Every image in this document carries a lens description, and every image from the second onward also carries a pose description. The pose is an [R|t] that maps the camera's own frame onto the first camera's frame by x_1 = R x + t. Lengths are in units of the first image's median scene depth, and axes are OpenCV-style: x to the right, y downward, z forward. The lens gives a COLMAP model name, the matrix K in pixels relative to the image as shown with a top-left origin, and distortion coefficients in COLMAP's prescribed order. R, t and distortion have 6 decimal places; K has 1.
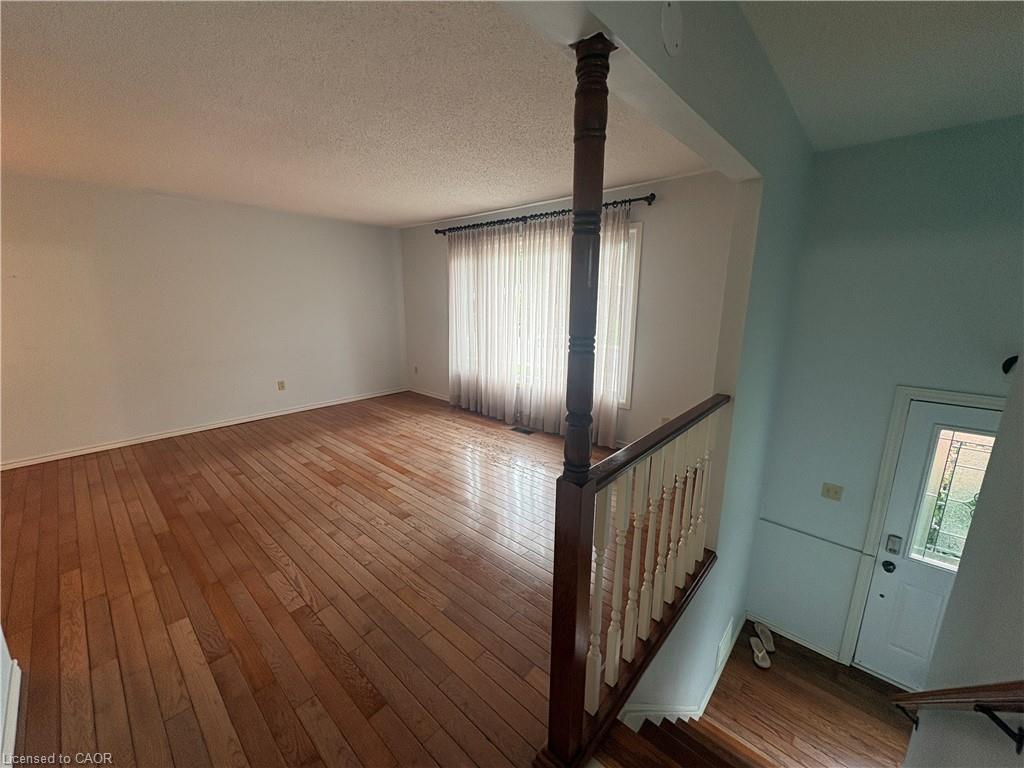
lens RADIAL K [[406.7, 0, 513.0], [0, 406.7, 385.1], [0, 0, 1]] dist [0.000440, 0.000172]
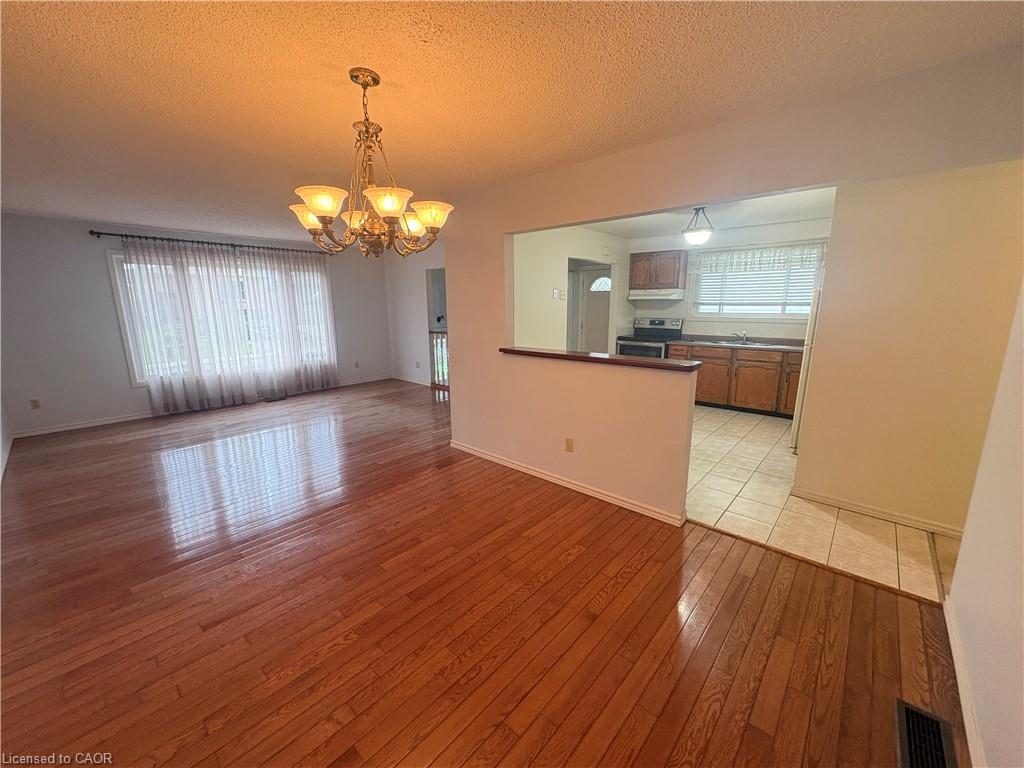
lens RADIAL K [[406.7, 0, 513.0], [0, 406.7, 385.1], [0, 0, 1]] dist [0.000440, 0.000172]
pose [[-0.010296, -0.204447, 0.978823, -1.434341], [0.221602, 0.954069, 0.201608, -0.039711], [-0.975083, 0.218985, 0.035483, 0.170311]]
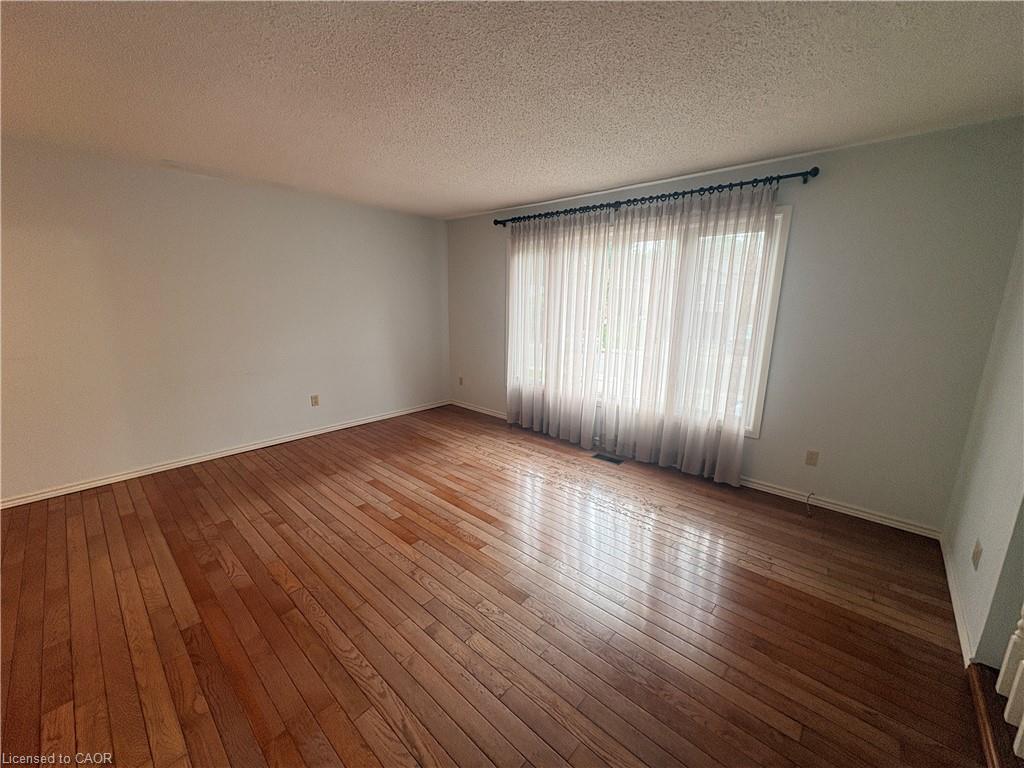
lens RADIAL K [[406.7, 0, 513.0], [0, 406.7, 385.1], [0, 0, 1]] dist [0.000440, 0.000172]
pose [[0.999971, 0.007225, 0.002461, -0.189221], [-0.007210, 0.999958, -0.005726, -0.035748], [-0.002502, 0.005708, 0.999981, 0.178219]]
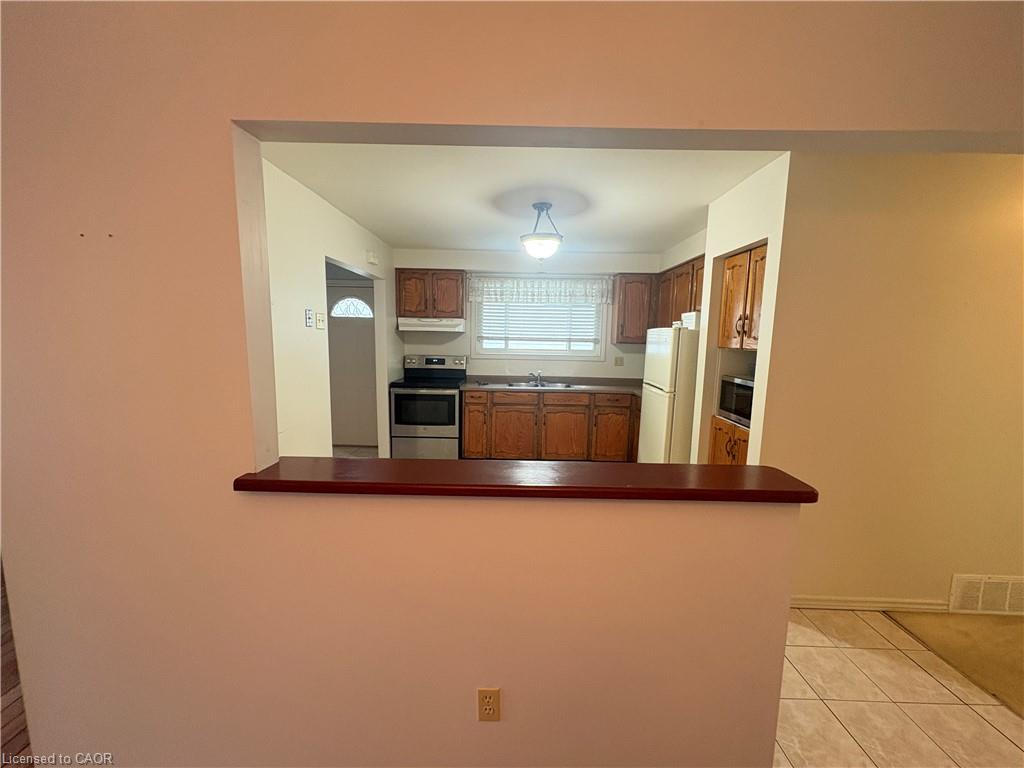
lens RADIAL K [[406.7, 0, 513.0], [0, 406.7, 385.1], [0, 0, 1]] dist [0.000440, 0.000172]
pose [[-0.664083, -0.111492, 0.739299, -0.911541], [0.139633, 0.952926, 0.269136, -0.054457], [-0.734504, 0.281959, -0.617254, 0.223811]]
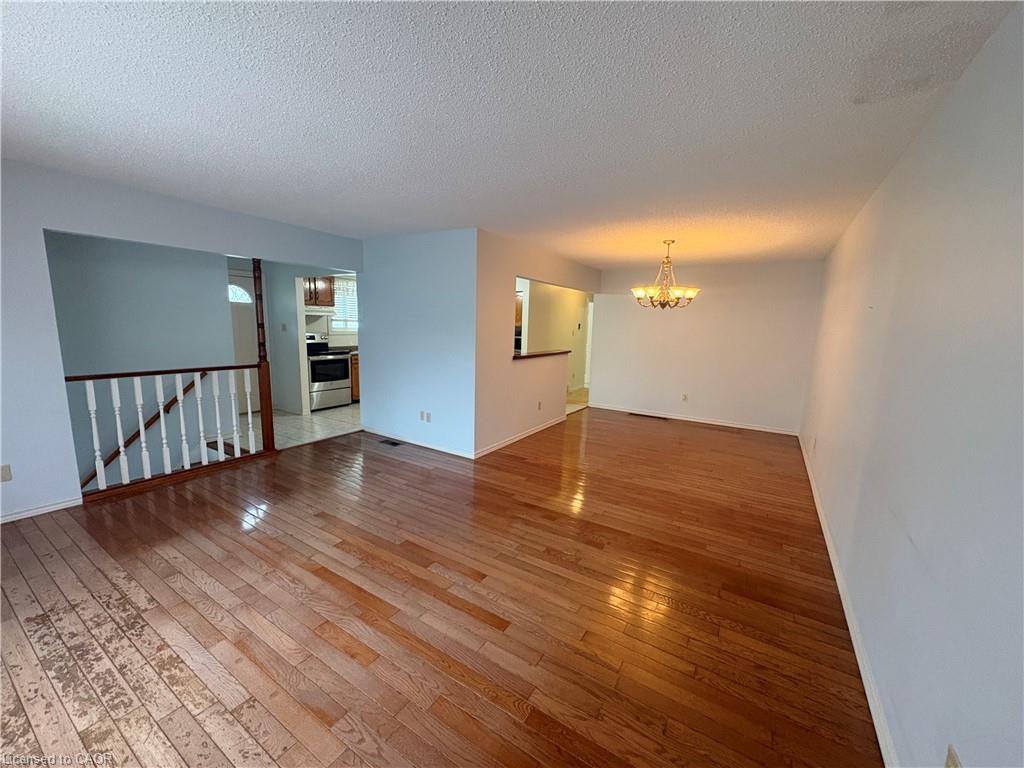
lens RADIAL K [[406.7, 0, 513.0], [0, 406.7, 385.1], [0, 0, 1]] dist [0.000440, 0.000172]
pose [[-0.984067, -0.006465, -0.177683, -0.383672], [-0.070588, 0.931415, 0.357048, -0.285773], [0.163188, 0.363902, -0.917031, 1.301058]]
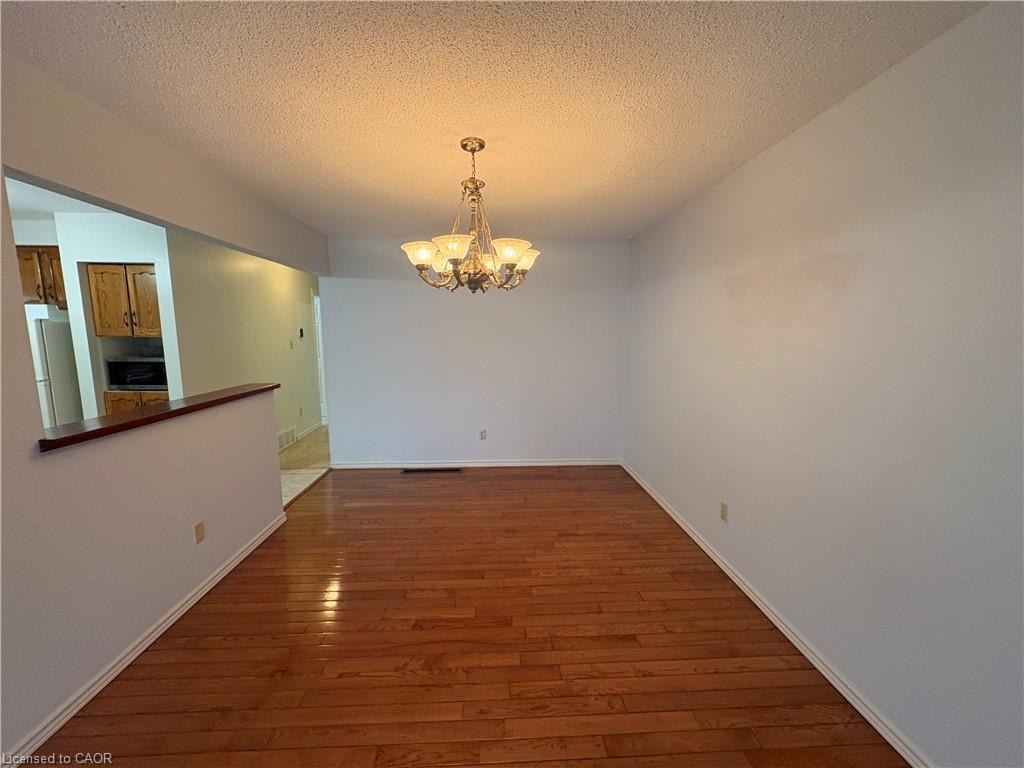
lens RADIAL K [[406.7, 0, 513.0], [0, 406.7, 385.1], [0, 0, 1]] dist [0.000440, 0.000172]
pose [[-0.704264, 0.087309, -0.704549, -0.636379], [-0.159725, 0.947480, 0.277074, -0.155550], [0.691737, 0.307667, -0.653331, 0.699633]]
